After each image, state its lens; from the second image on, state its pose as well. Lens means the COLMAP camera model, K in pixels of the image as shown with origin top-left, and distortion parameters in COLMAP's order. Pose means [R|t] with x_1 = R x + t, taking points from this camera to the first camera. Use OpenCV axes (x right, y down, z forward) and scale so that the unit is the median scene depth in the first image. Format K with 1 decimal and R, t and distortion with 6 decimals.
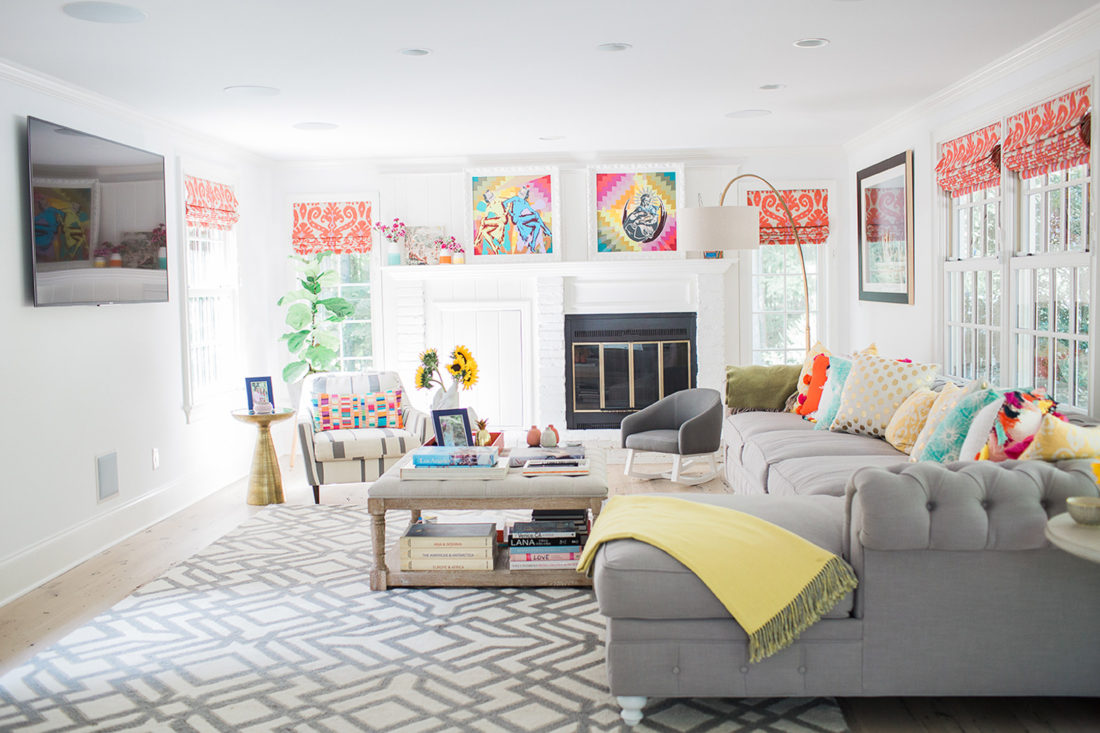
lens RADIAL K [[1072.7, 0, 550.0], [0, 1072.7, 366.5], [0, 0, 1]] dist [-0.101442, 0.122323]
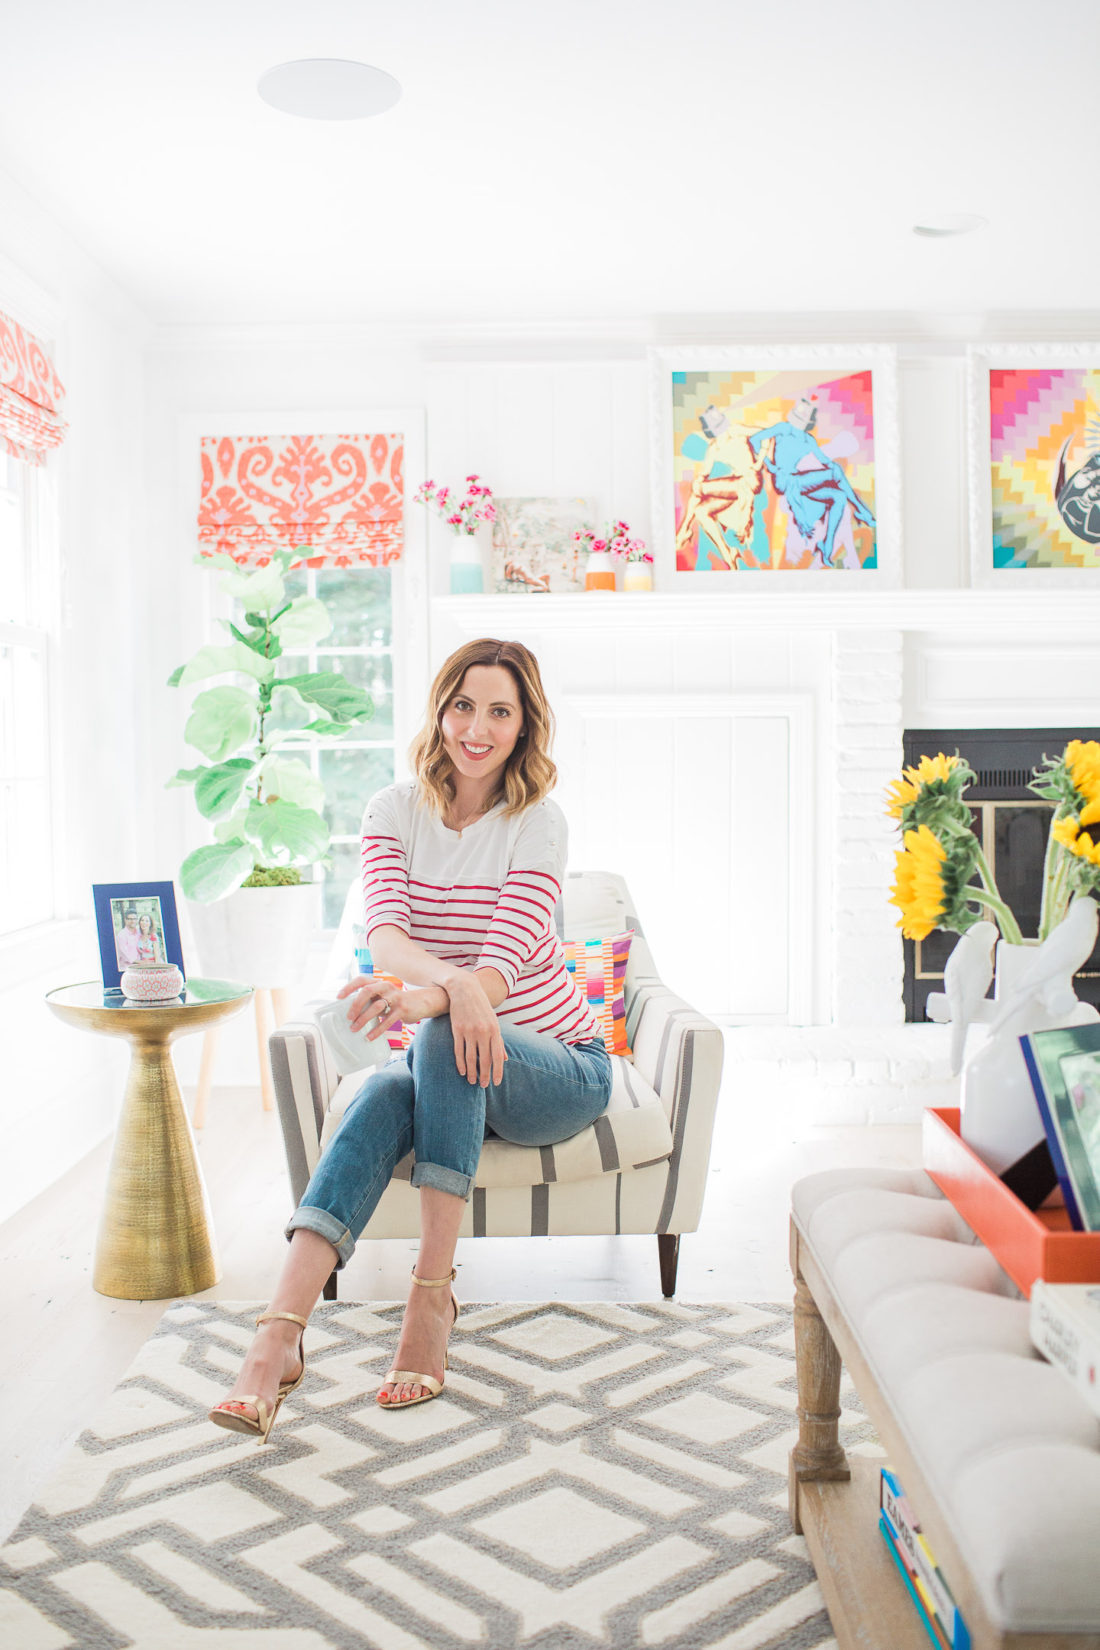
lens RADIAL K [[1609.1, 0, 546.8], [0, 1609.1, 835.8], [0, 0, 1]] dist [-0.101442, 0.122323]
pose [[0.999296, 0.005550, 0.037104, -0.161041], [-0.004606, 0.999664, -0.025495, 0.007113], [-0.037233, 0.025306, 0.998986, 0.497658]]
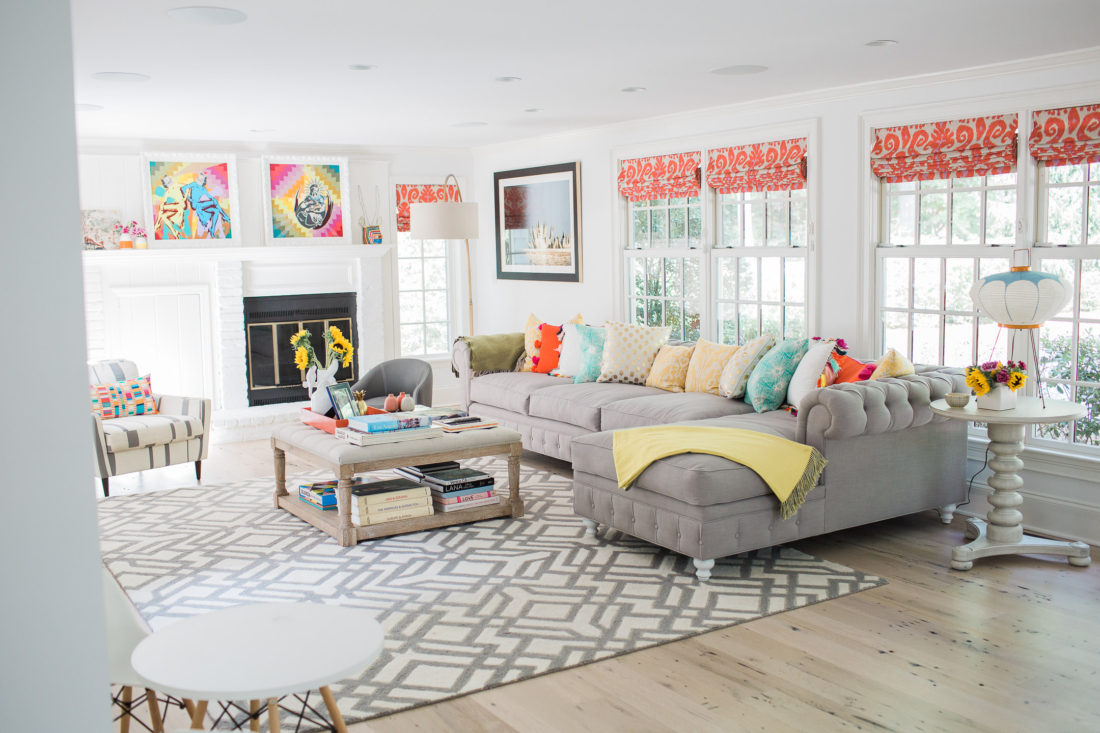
lens RADIAL K [[1072.7, 0, 550.0], [0, 1072.7, 366.5], [0, 0, 1]] dist [-0.101442, 0.122323]
pose [[0.809863, -0.059757, 0.583567, -0.415678], [0.046065, 0.998204, 0.038287, -0.007958], [-0.584807, -0.004125, 0.811162, -0.022578]]
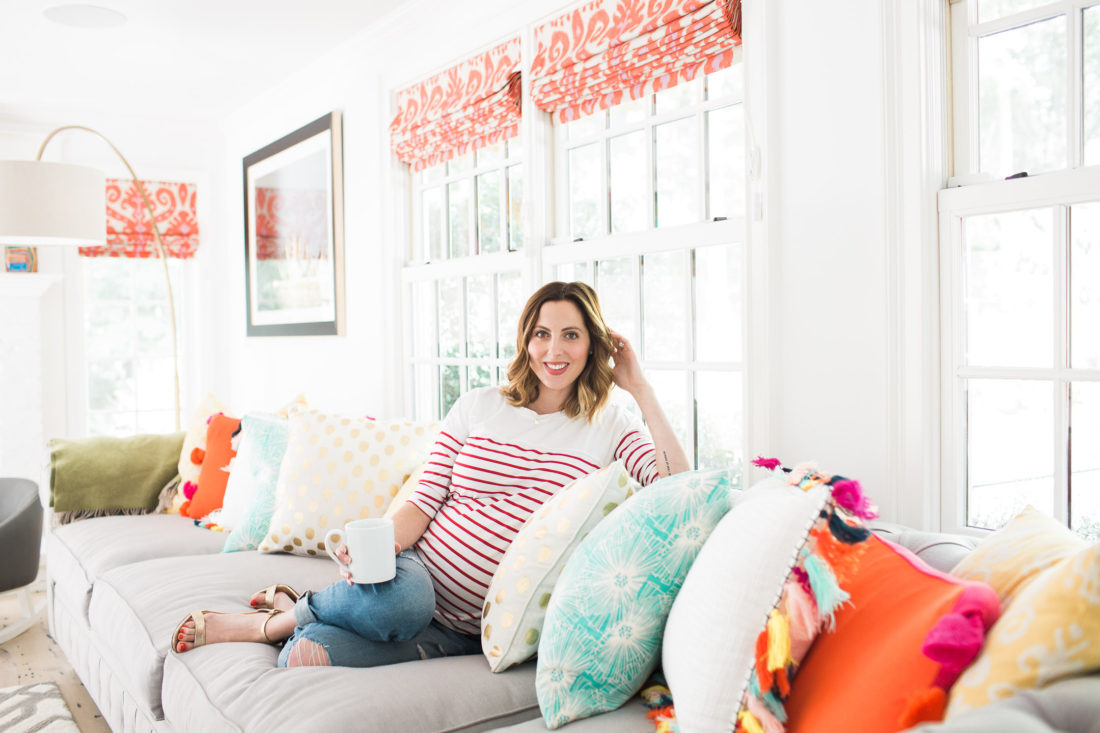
lens RADIAL K [[1051.8, 0, 541.7], [0, 1051.8, 362.5], [0, 0, 1]] dist [-0.095145, 0.118359]
pose [[0.815404, -0.002830, 0.578885, 0.053389], [0.040236, 0.997847, -0.051798, -0.002036], [-0.577492, 0.065528, 0.813762, 0.357114]]
